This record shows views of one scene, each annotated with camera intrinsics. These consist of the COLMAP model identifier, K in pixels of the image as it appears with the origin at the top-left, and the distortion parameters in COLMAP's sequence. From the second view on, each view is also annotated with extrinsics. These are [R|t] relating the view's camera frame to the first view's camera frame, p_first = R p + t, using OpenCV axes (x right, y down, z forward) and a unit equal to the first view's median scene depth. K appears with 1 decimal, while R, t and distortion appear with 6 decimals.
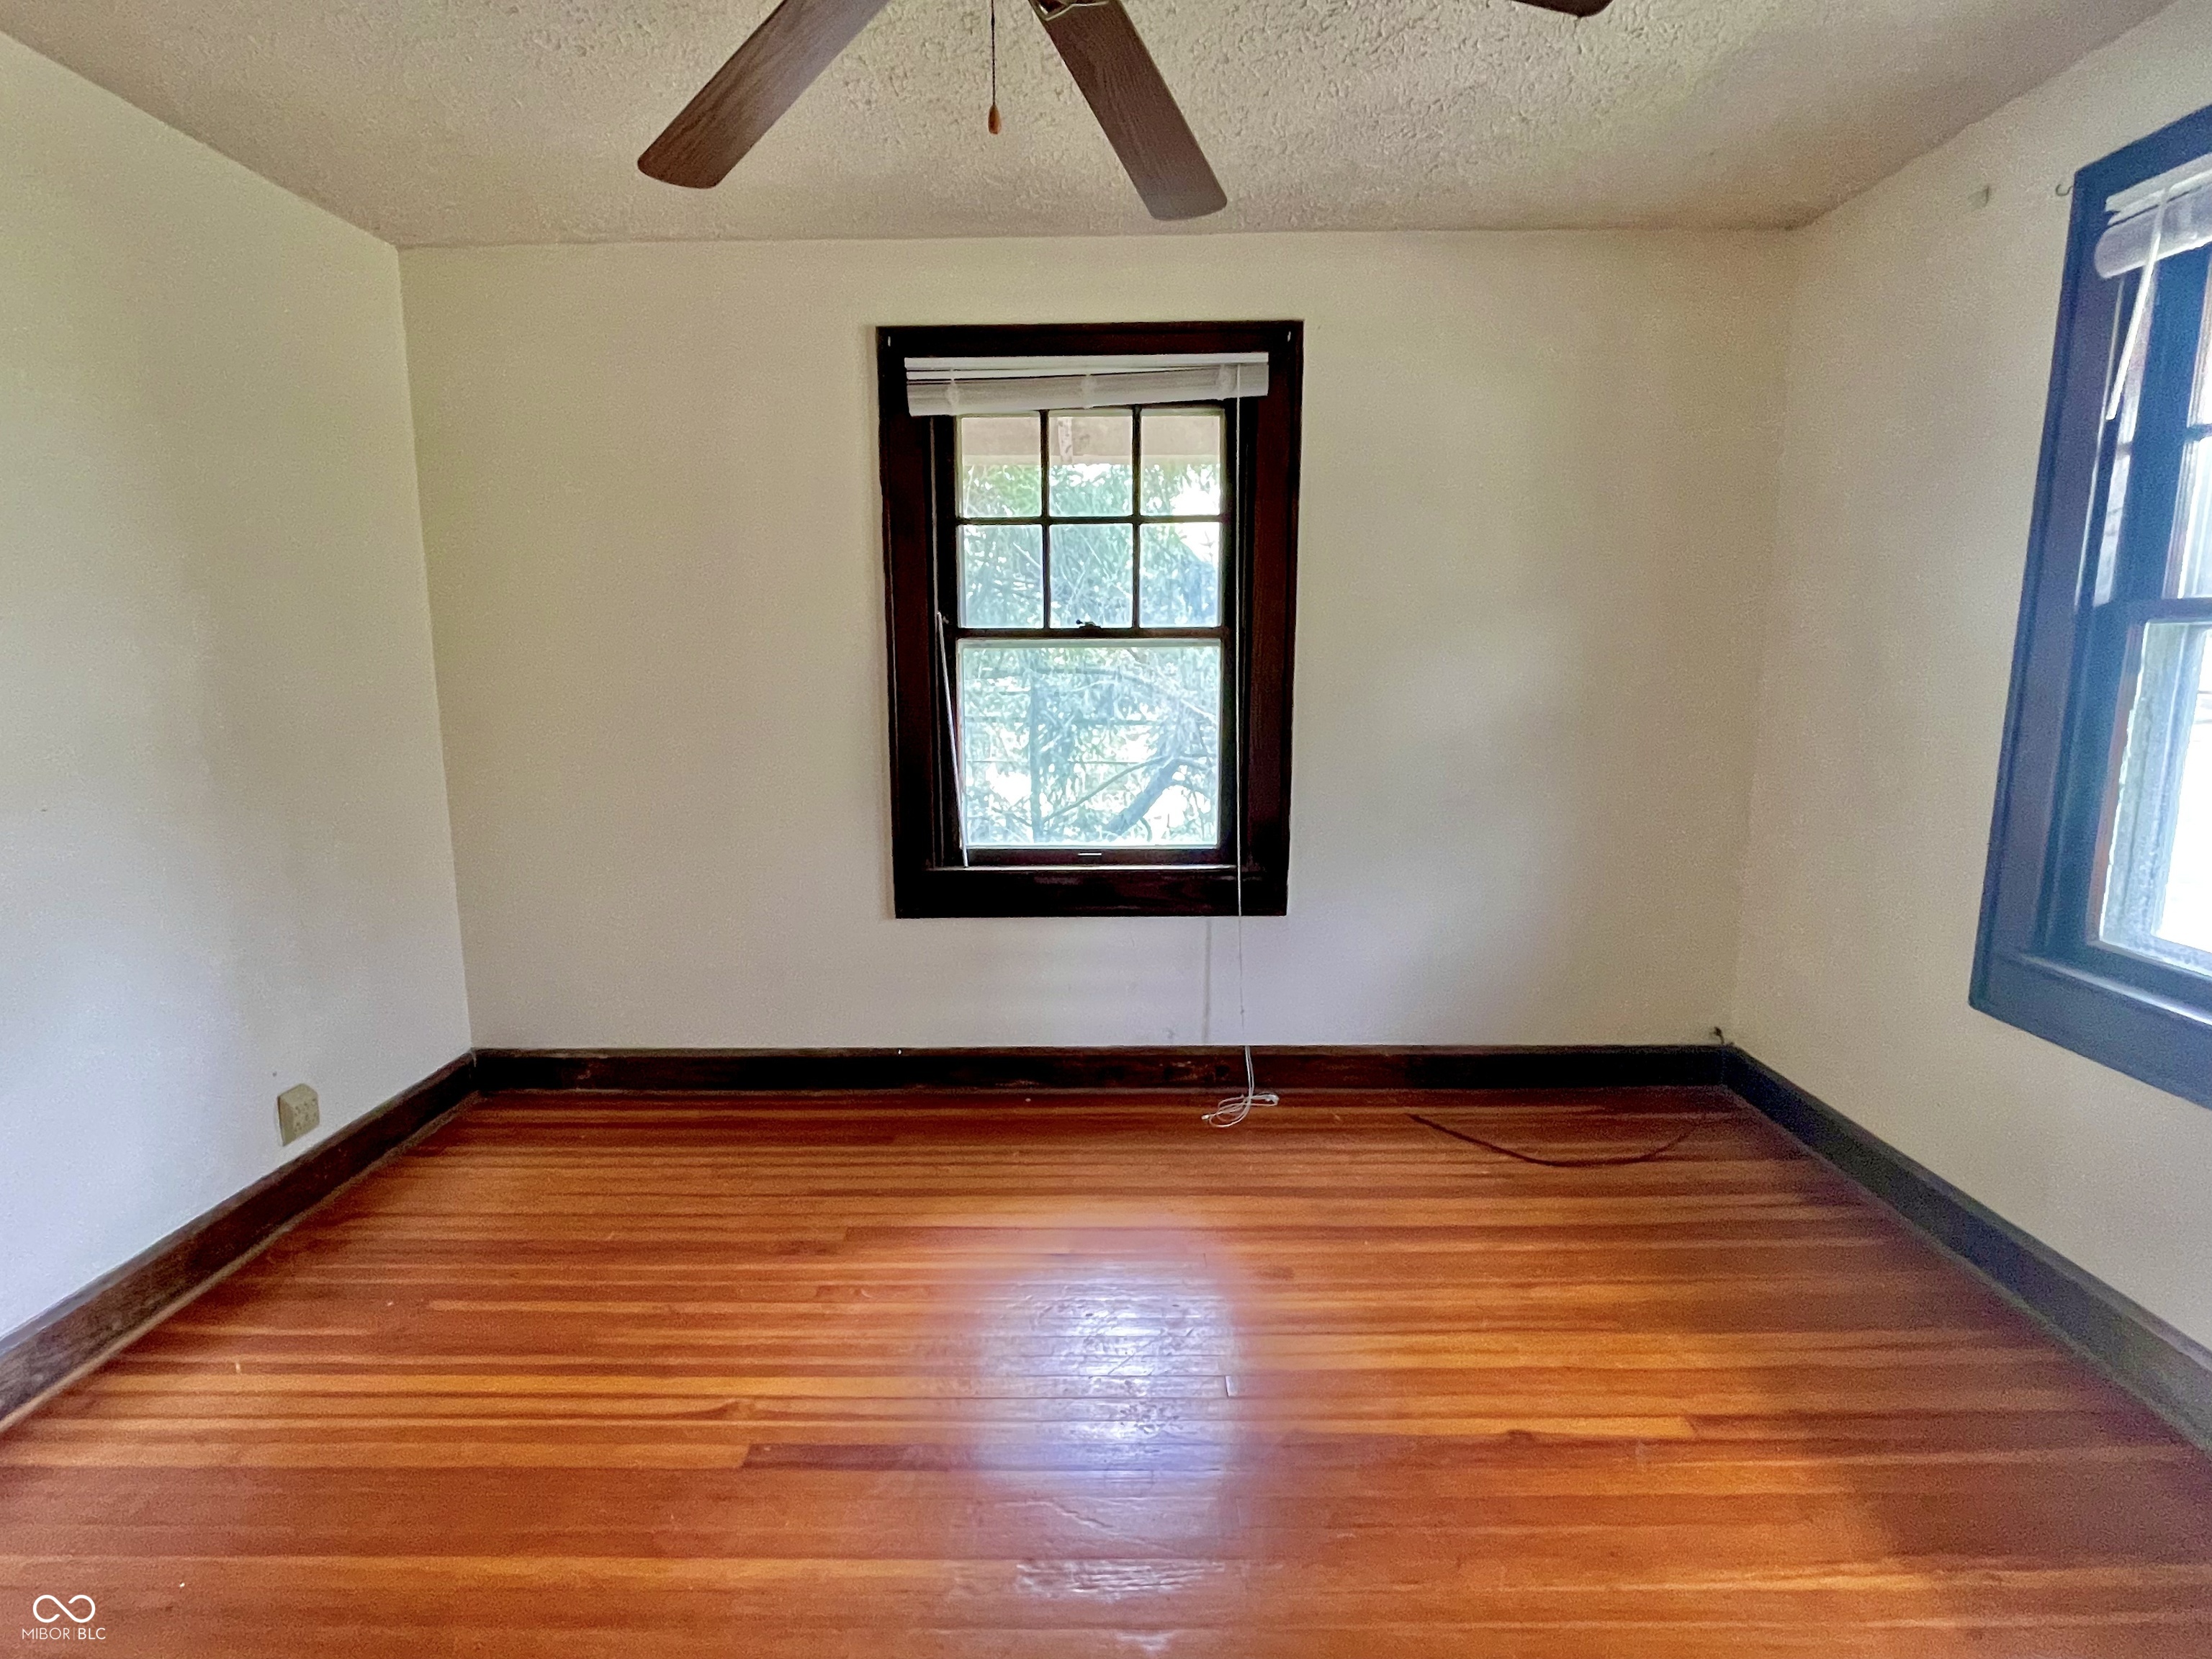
lens RADIAL K [[1139.7, 0, 1115.1], [0, 1139.7, 831.5], [0, 0, 1]] dist [0.035294, -0.061084]
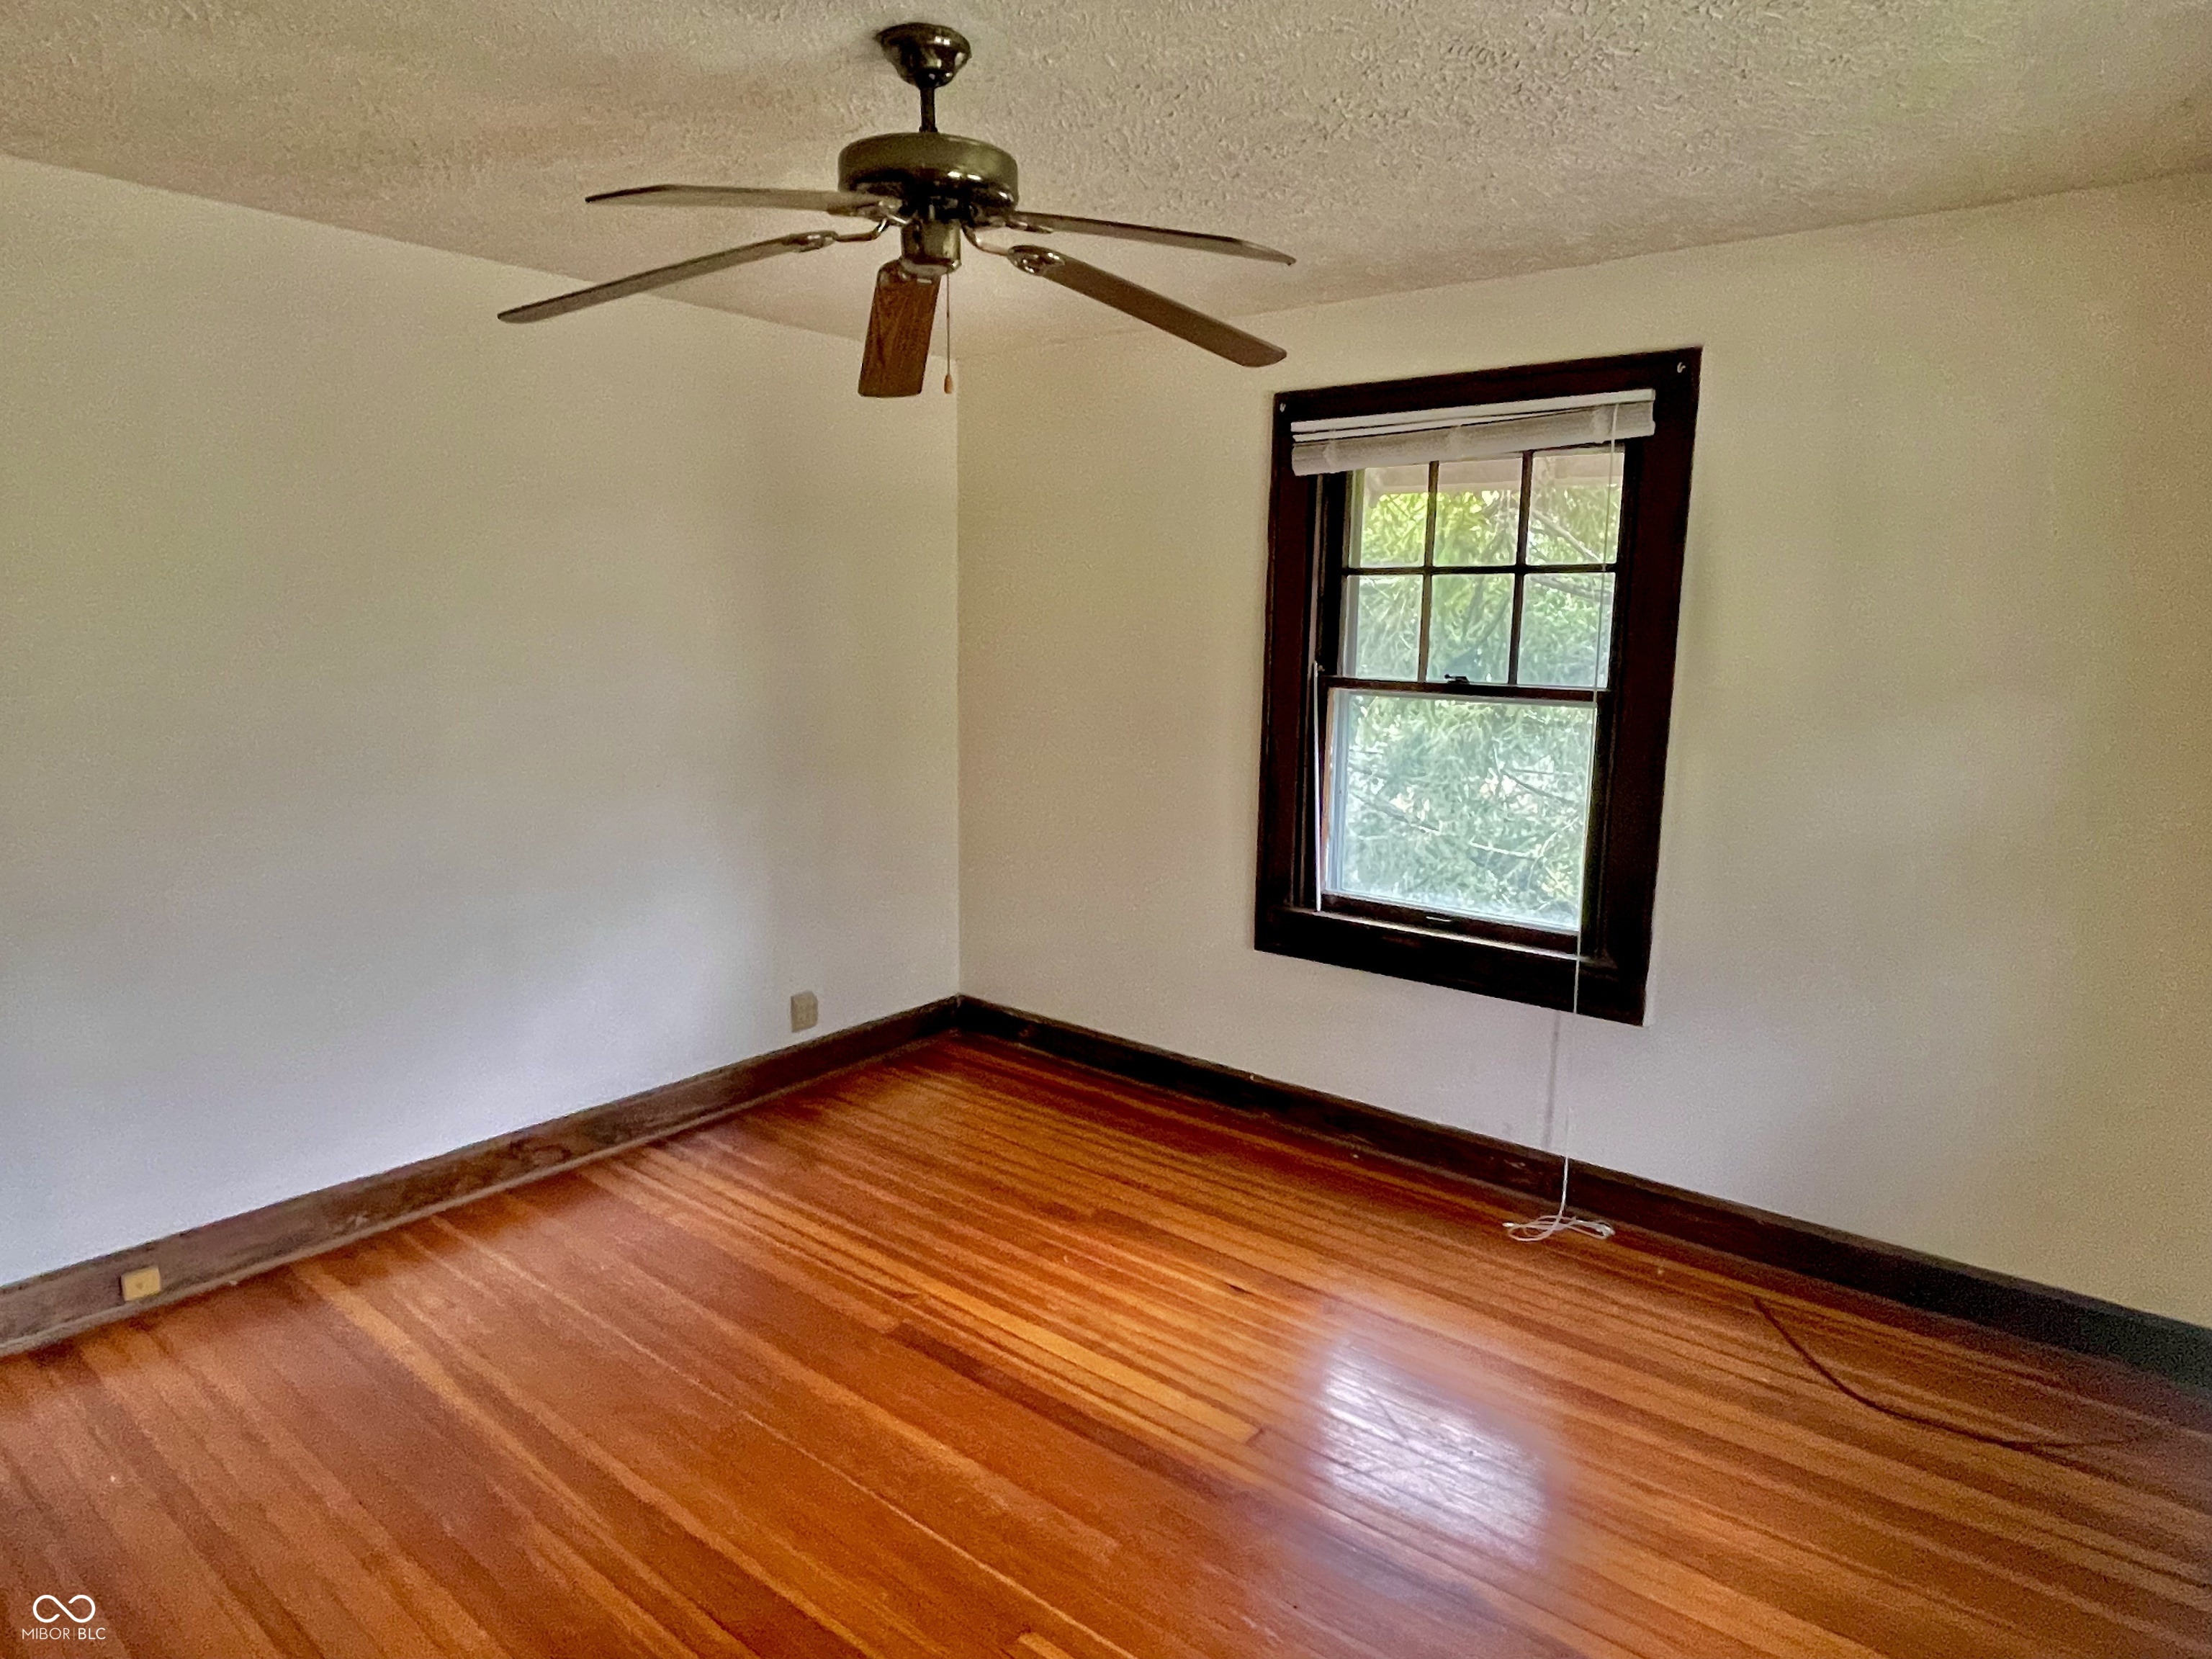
lens RADIAL K [[1325.9, 0, 1106.0], [0, 1325.9, 829.5], [0, 0, 1]] dist [0.000518, -0.003586]
pose [[0.786147, 0.120886, -0.606102, 0.445095], [-0.121188, 0.991798, 0.040625, -0.069213], [0.606041, 0.041515, 0.794349, -0.051237]]
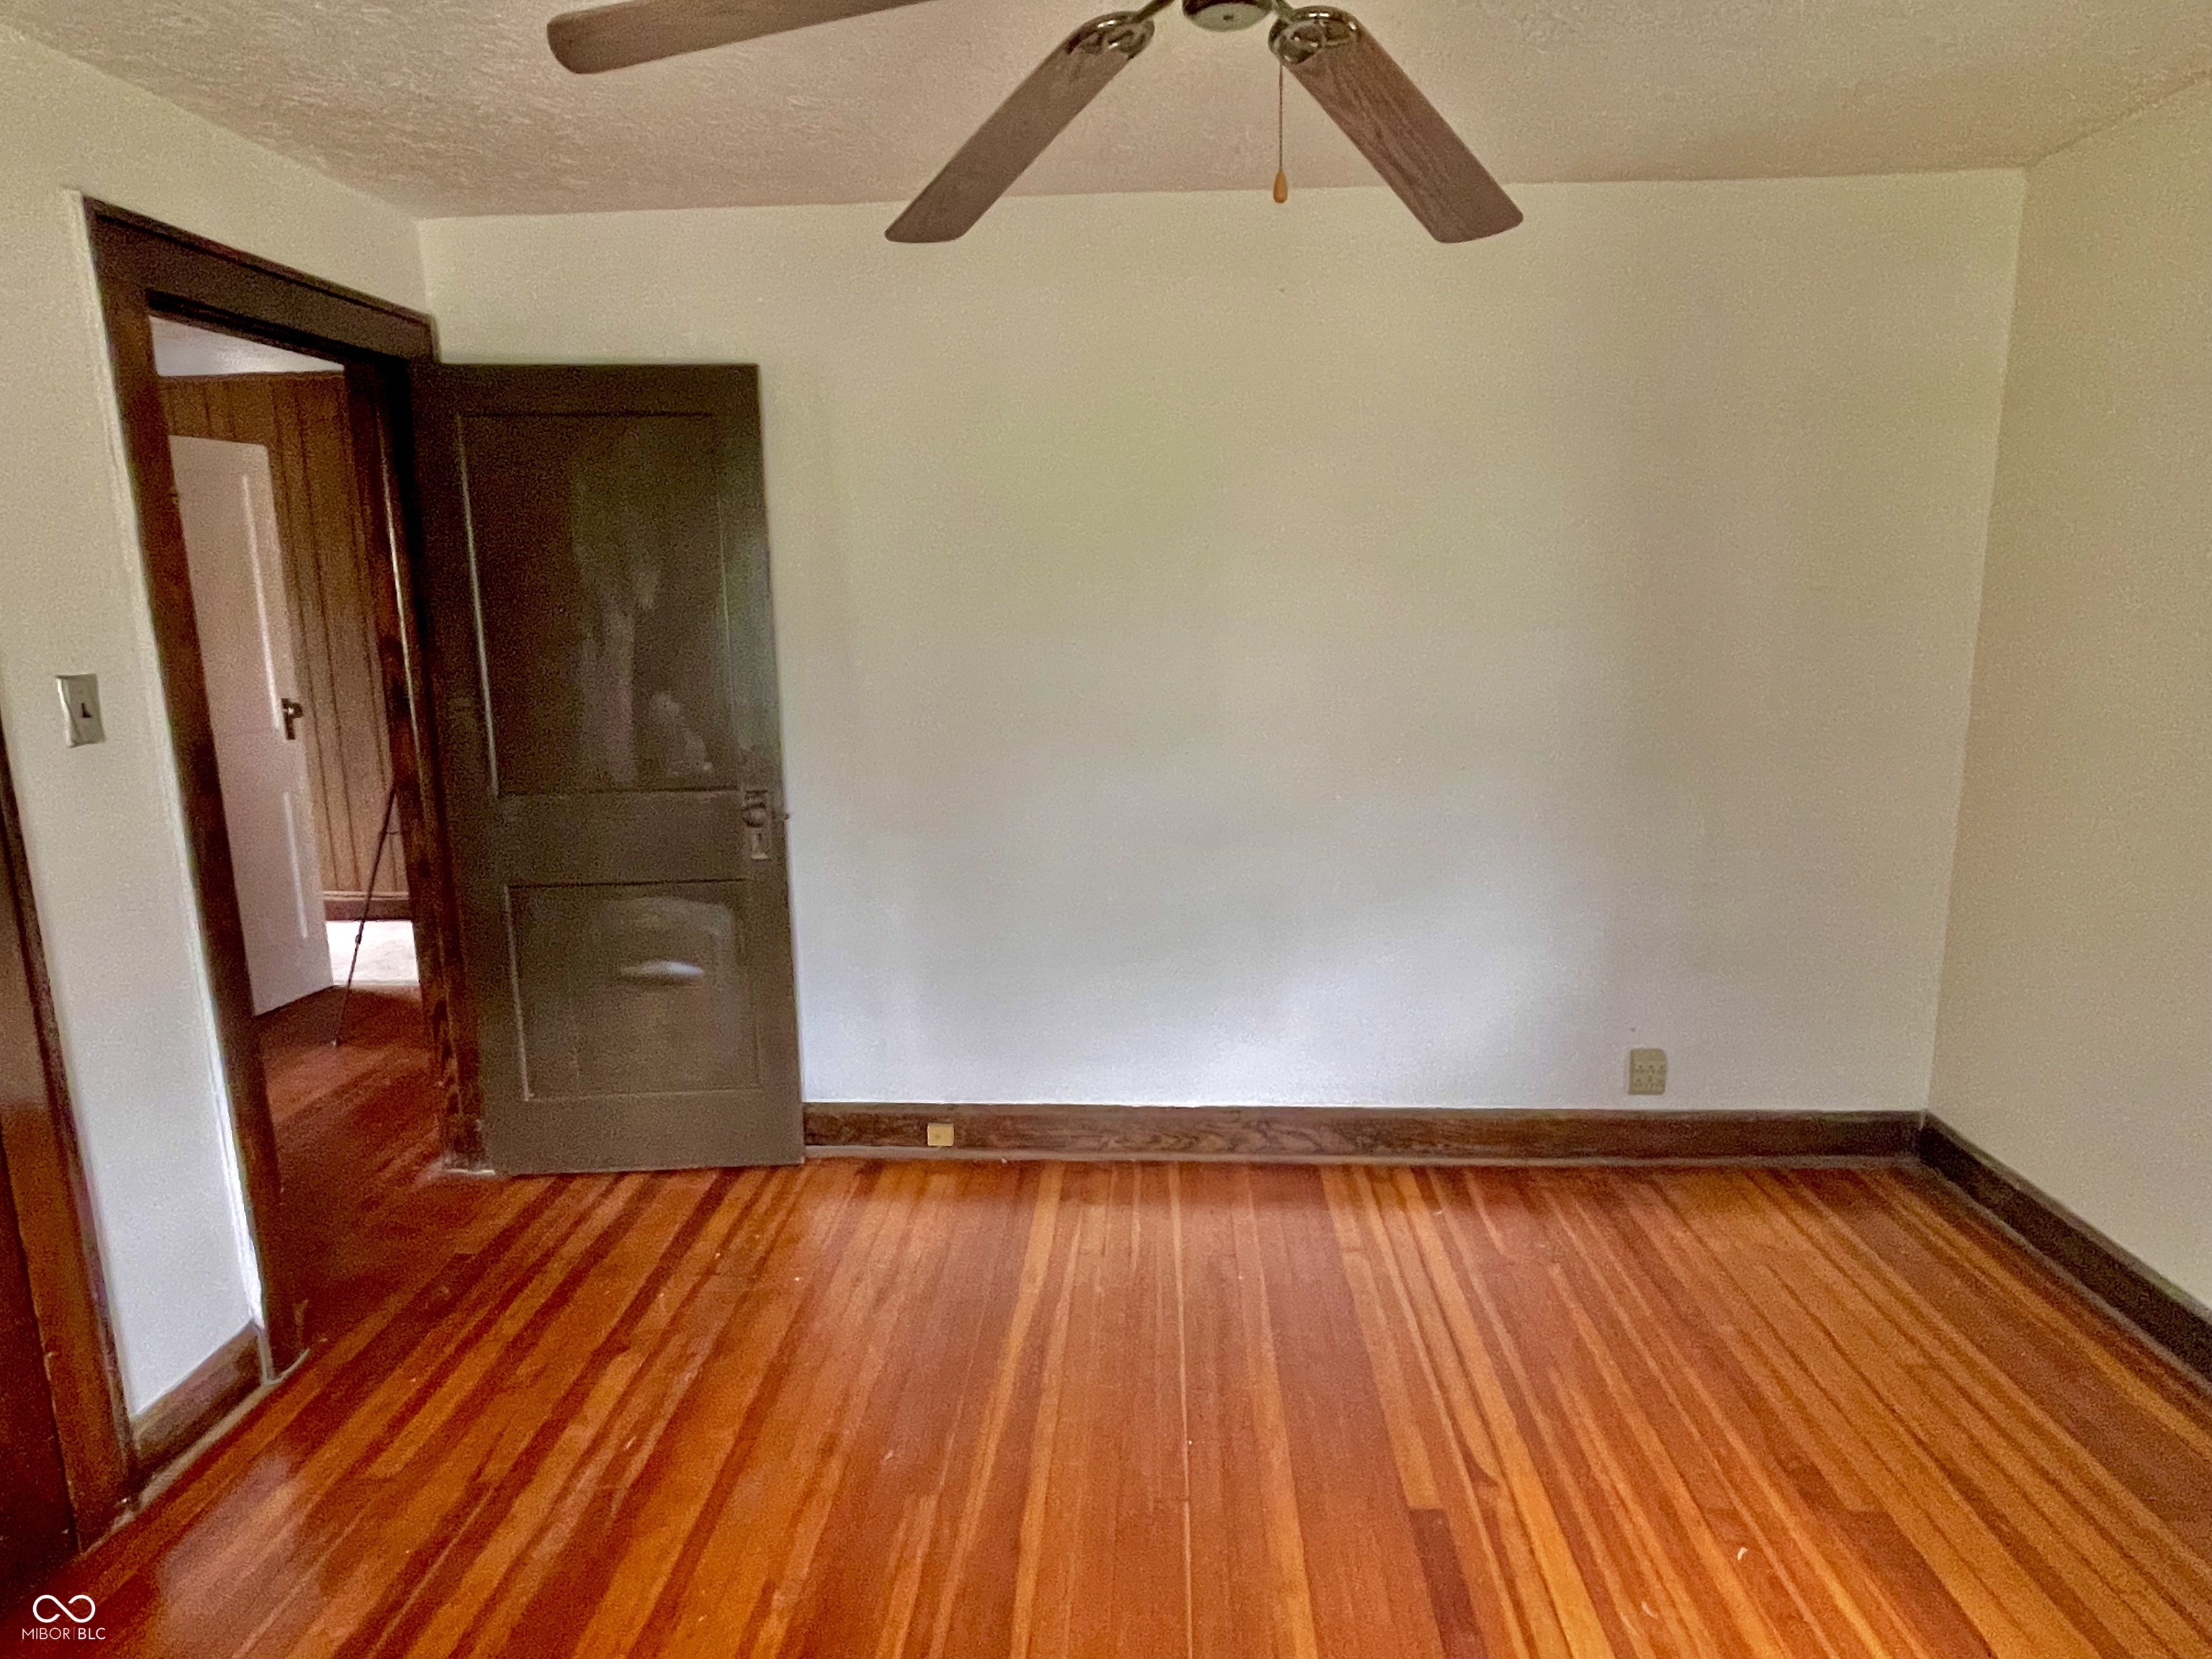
lens RADIAL K [[1325.9, 0, 1106.0], [0, 1325.9, 829.5], [0, 0, 1]] dist [0.000518, -0.003586]
pose [[-0.034859, 0.199347, -0.979309, 0.433596], [-0.154923, 0.966981, 0.202352, -0.134382], [0.987311, 0.158771, -0.002825, 0.394289]]
